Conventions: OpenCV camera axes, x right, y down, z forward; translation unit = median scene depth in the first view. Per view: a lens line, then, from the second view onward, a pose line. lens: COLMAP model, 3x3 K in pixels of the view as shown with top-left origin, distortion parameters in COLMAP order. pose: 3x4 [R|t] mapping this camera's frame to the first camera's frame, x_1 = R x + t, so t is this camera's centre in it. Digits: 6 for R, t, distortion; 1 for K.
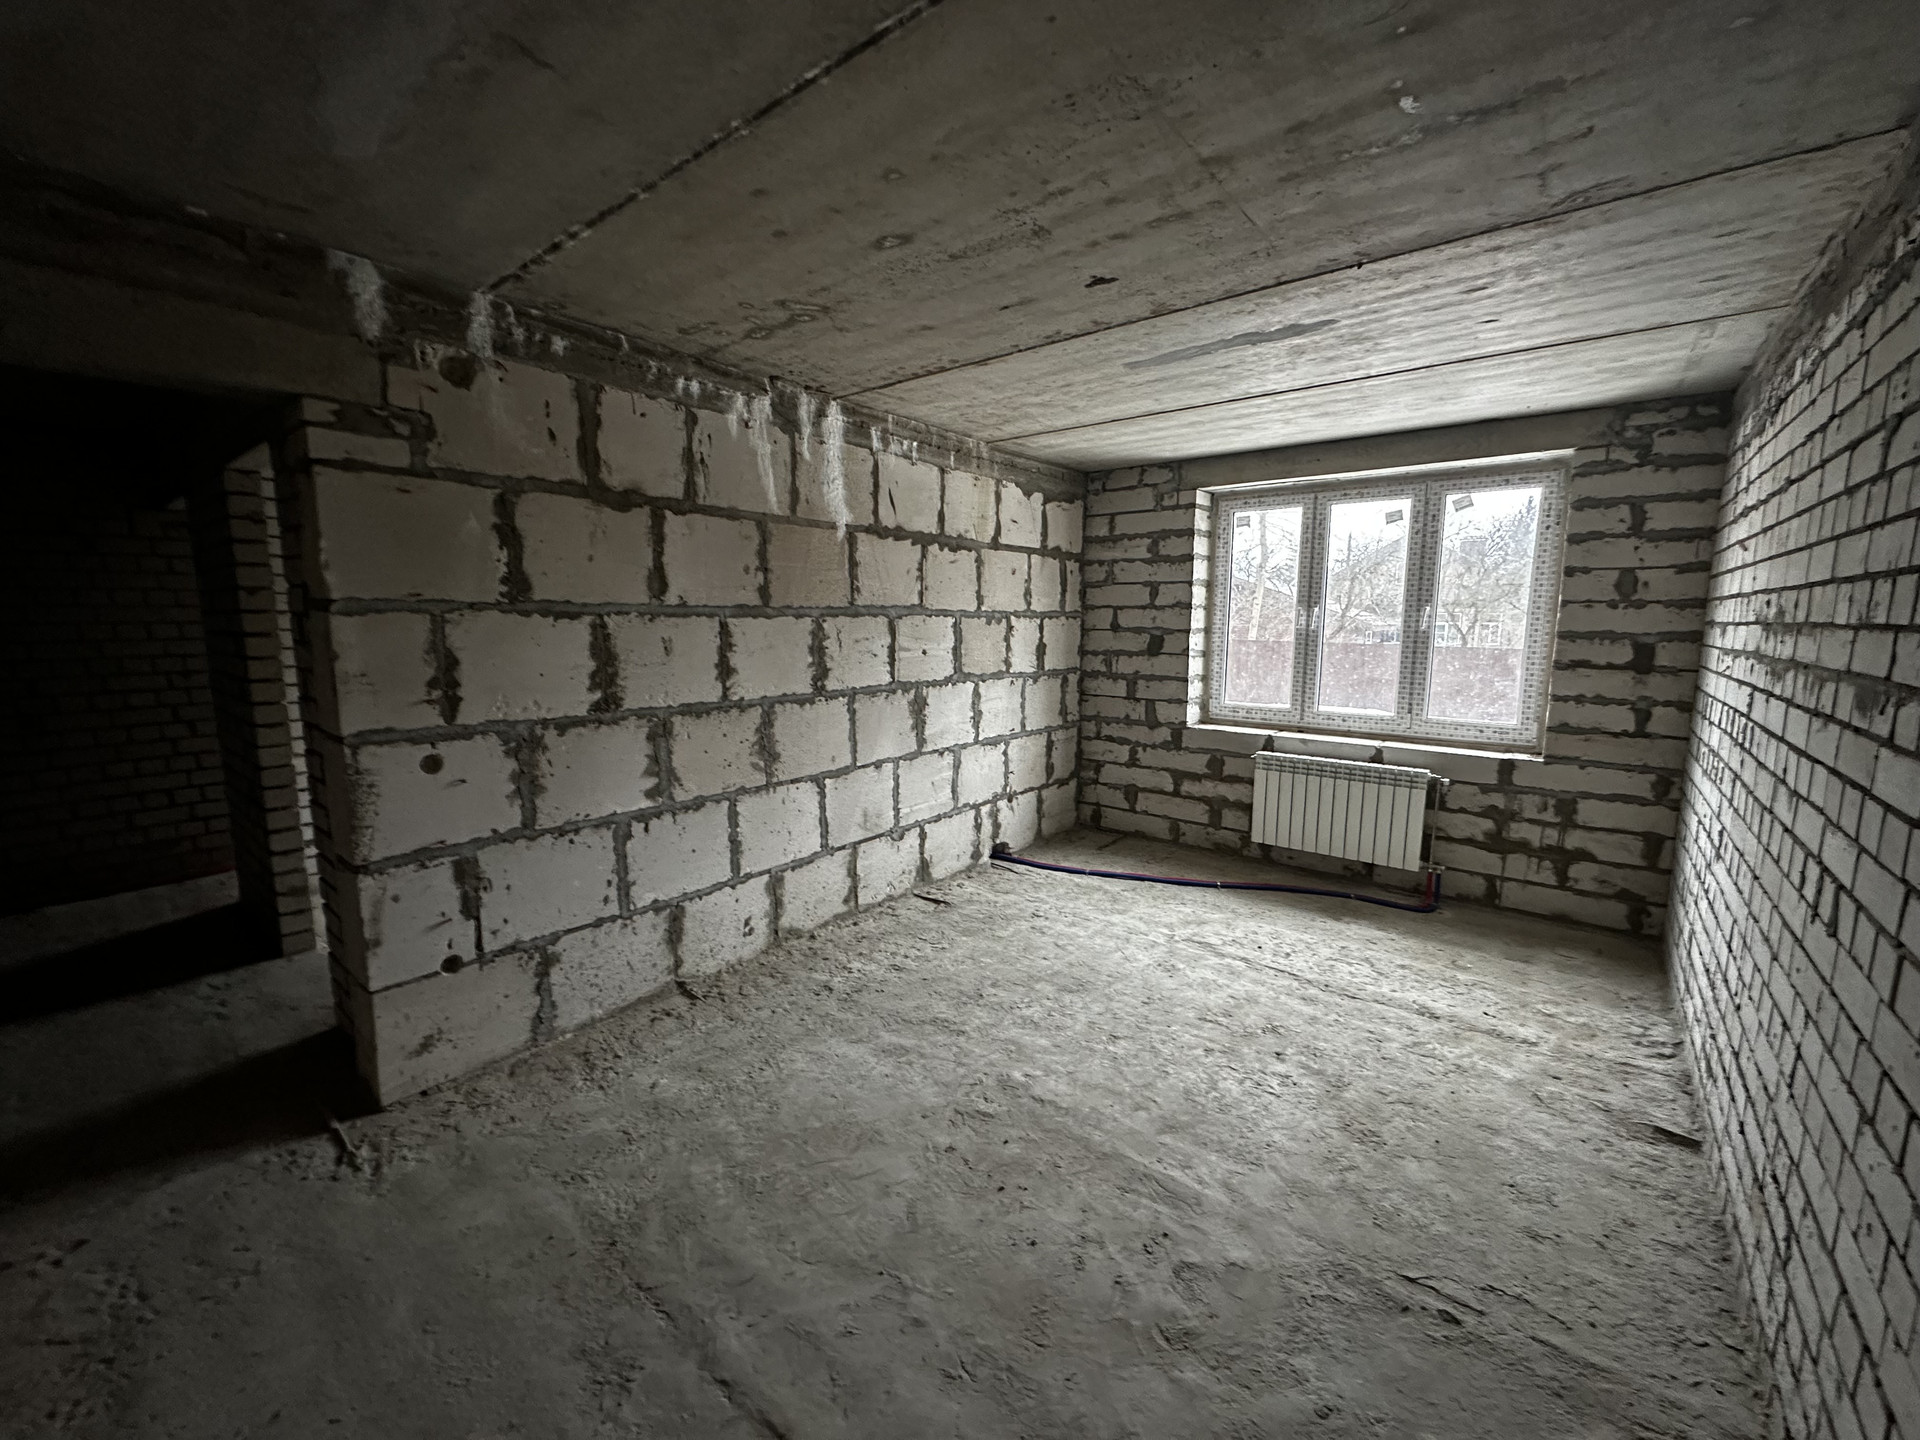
lens RADIAL K [[765.1, 0, 957.0], [0, 765.1, 720.0], [0, 0, 1]] dist [-0.001894, 0.000356]
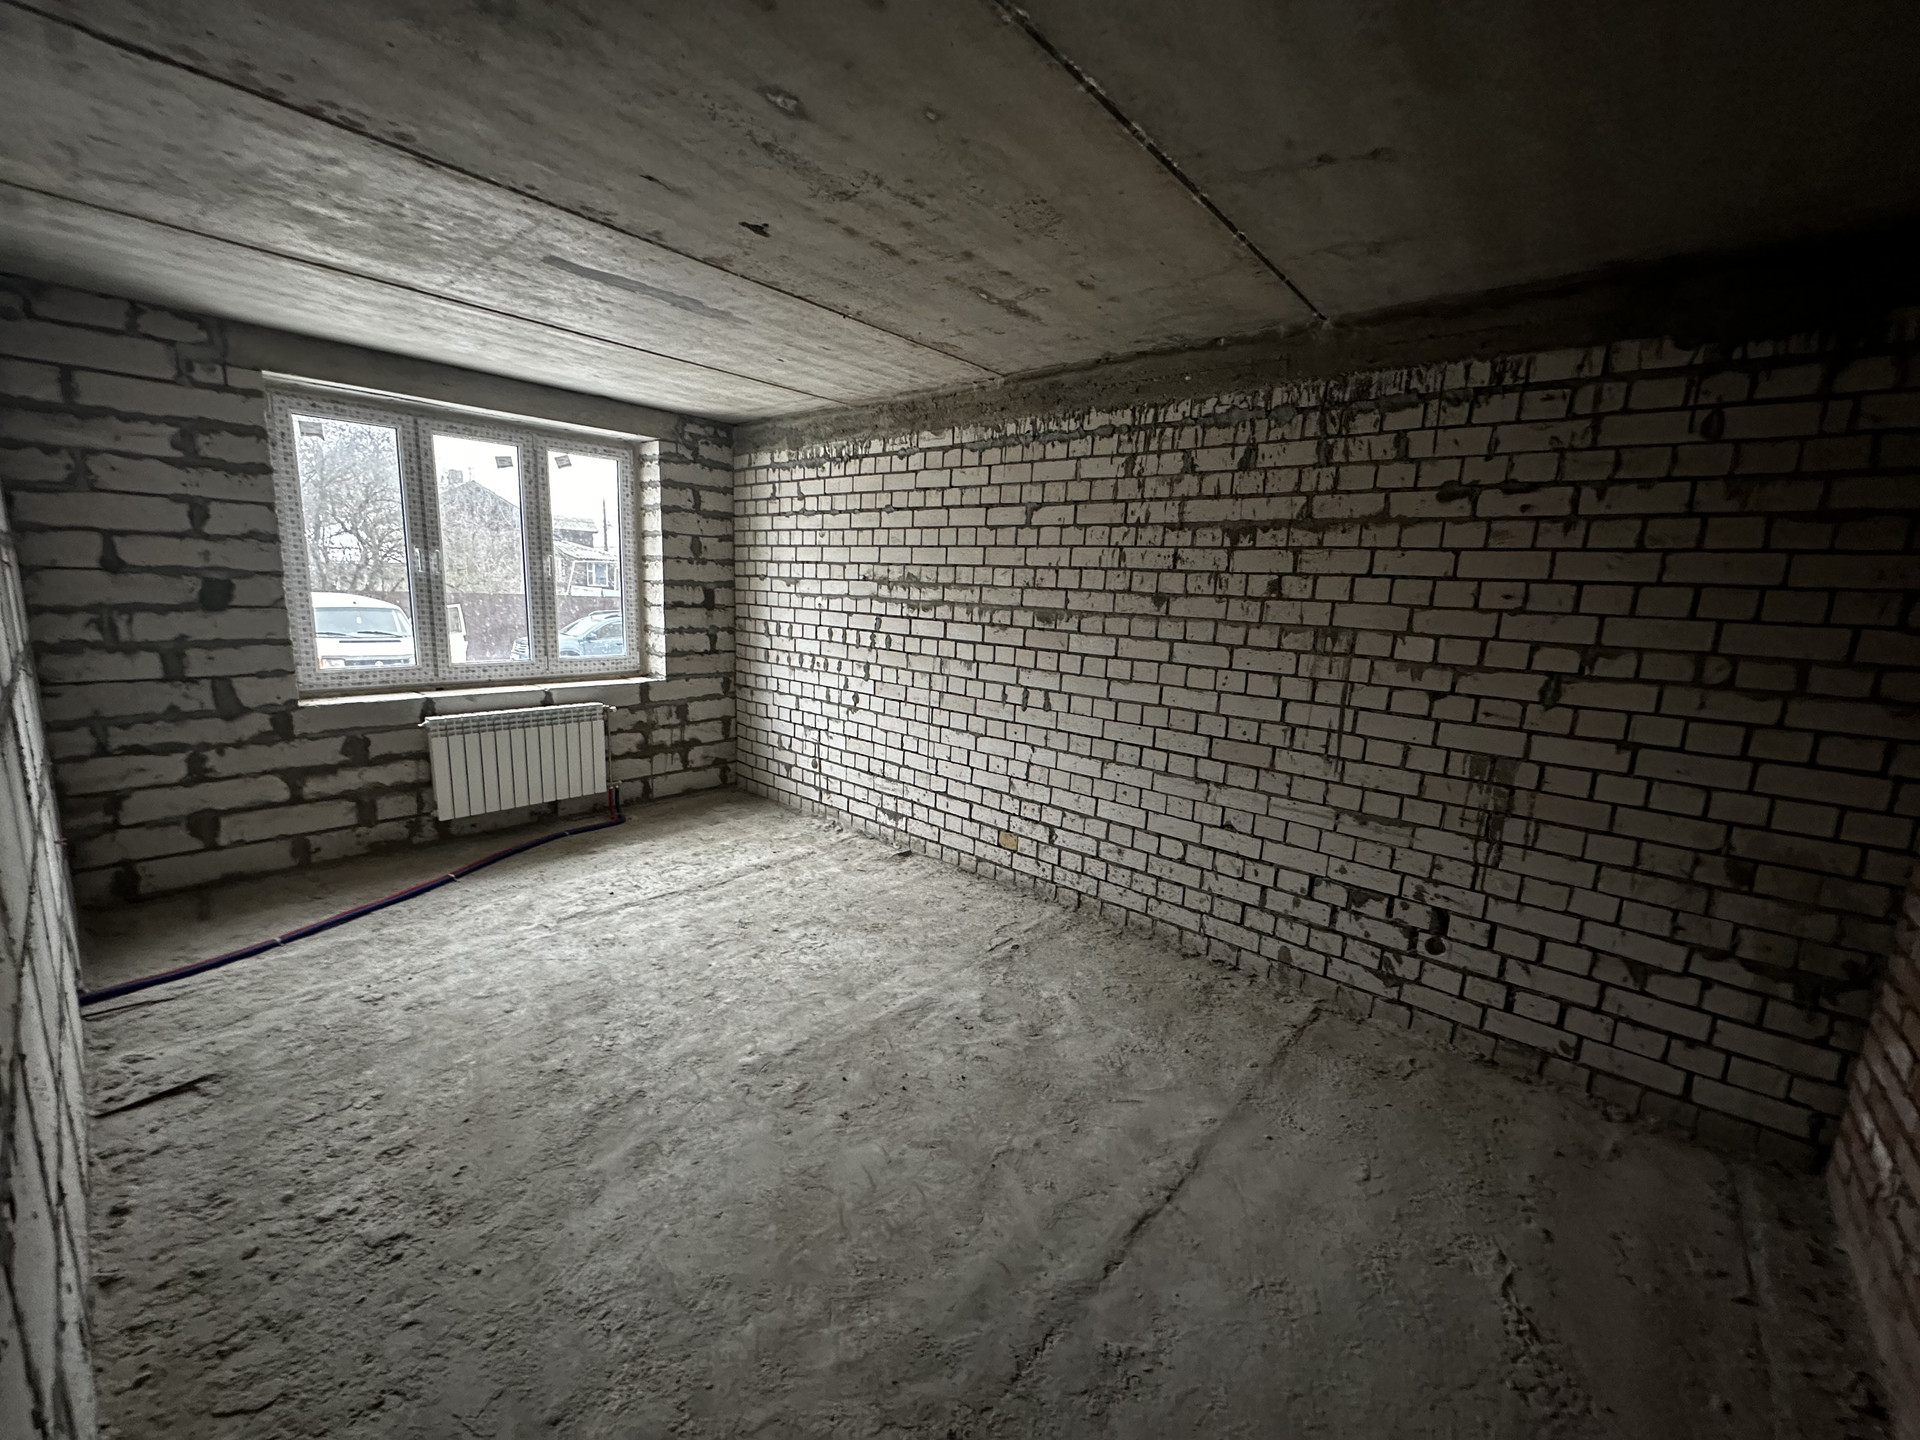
lens RADIAL K [[765.1, 0, 956.6], [0, 765.1, 719.3], [0, 0, 1]] dist [-0.001894, 0.000356]
pose [[0.036306, -0.178328, 0.983301, -0.483912], [0.095177, 0.980094, 0.174232, -0.056743], [-0.994798, 0.087262, 0.052556, 0.411994]]
